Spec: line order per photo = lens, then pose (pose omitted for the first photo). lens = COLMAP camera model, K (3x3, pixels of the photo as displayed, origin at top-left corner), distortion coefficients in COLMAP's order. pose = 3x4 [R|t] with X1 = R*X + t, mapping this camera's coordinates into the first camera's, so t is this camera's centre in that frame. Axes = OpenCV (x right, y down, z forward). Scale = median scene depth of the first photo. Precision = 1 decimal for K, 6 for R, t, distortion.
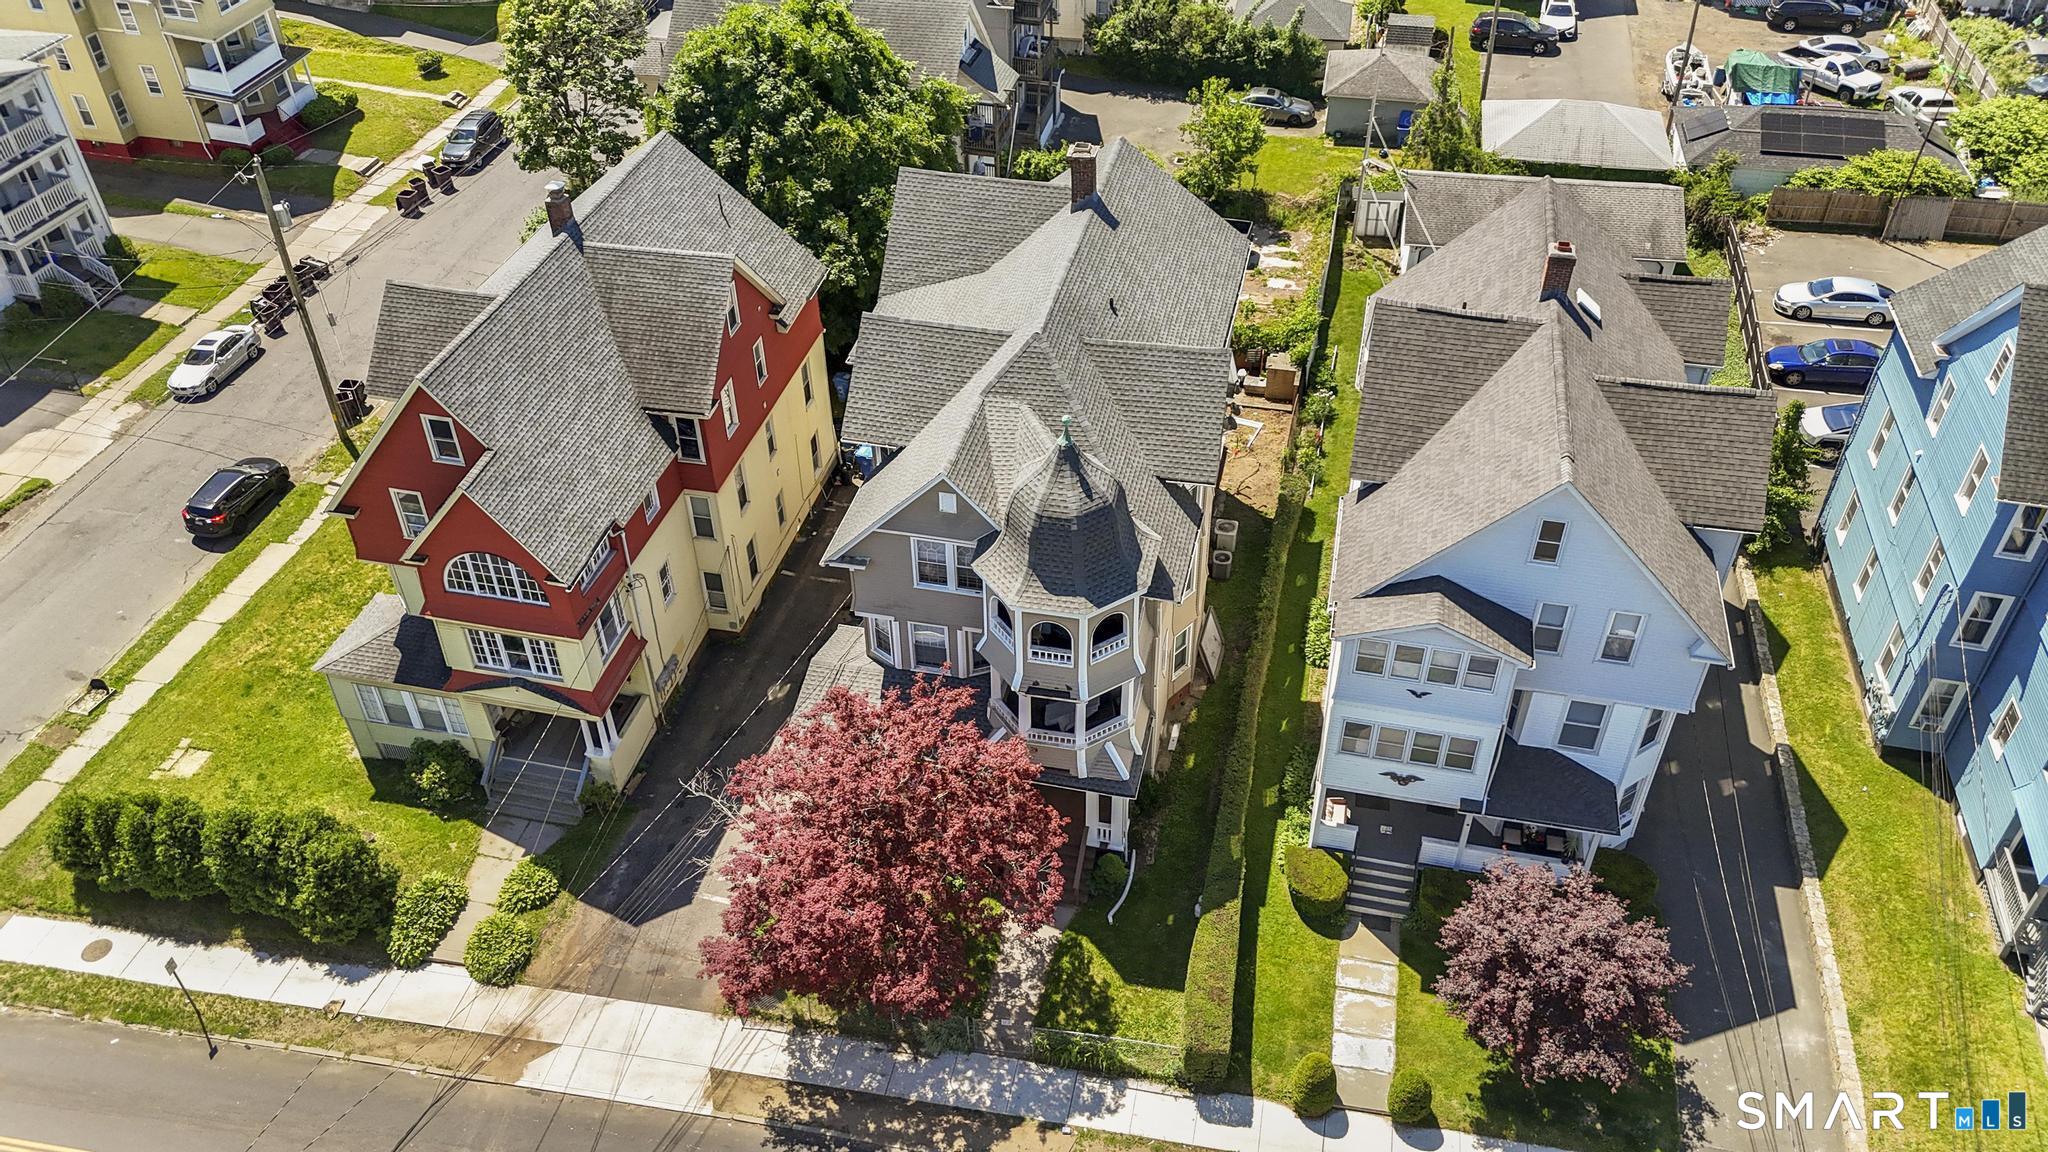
lens RADIAL K [[1513.4, 0, 1024.0], [0, 1513.4, 576.0], [0, 0, 1]] dist [0.042233, -0.007516]
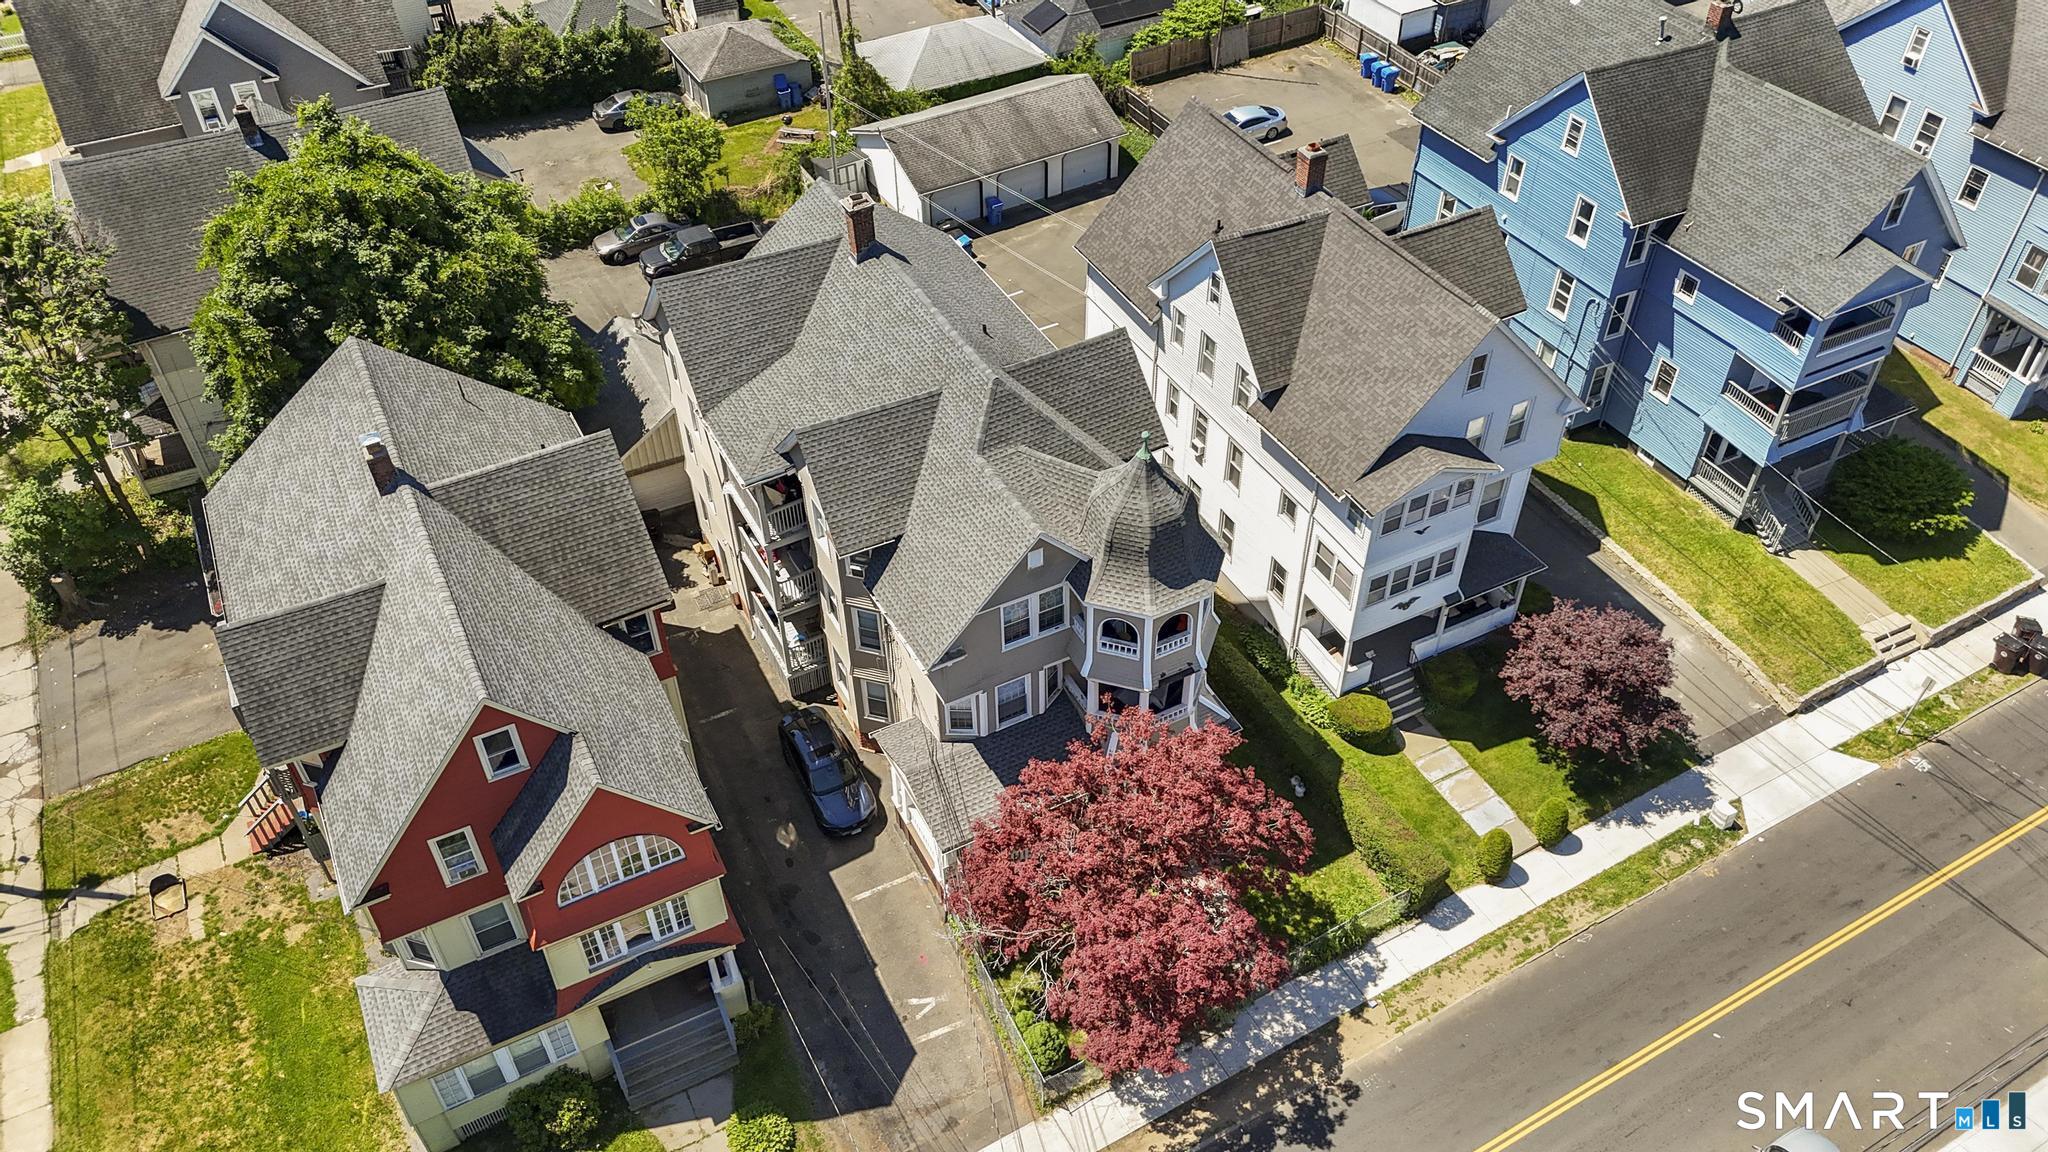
lens RADIAL K [[1513.4, 0, 1024.0], [0, 1513.4, 576.0], [0, 0, 1]] dist [0.042233, -0.007516]
pose [[0.762421, -0.434982, 0.479067, -0.522570], [0.411268, 0.897322, 0.160226, -0.194336], [-0.499573, 0.074865, 0.863031, 0.107333]]
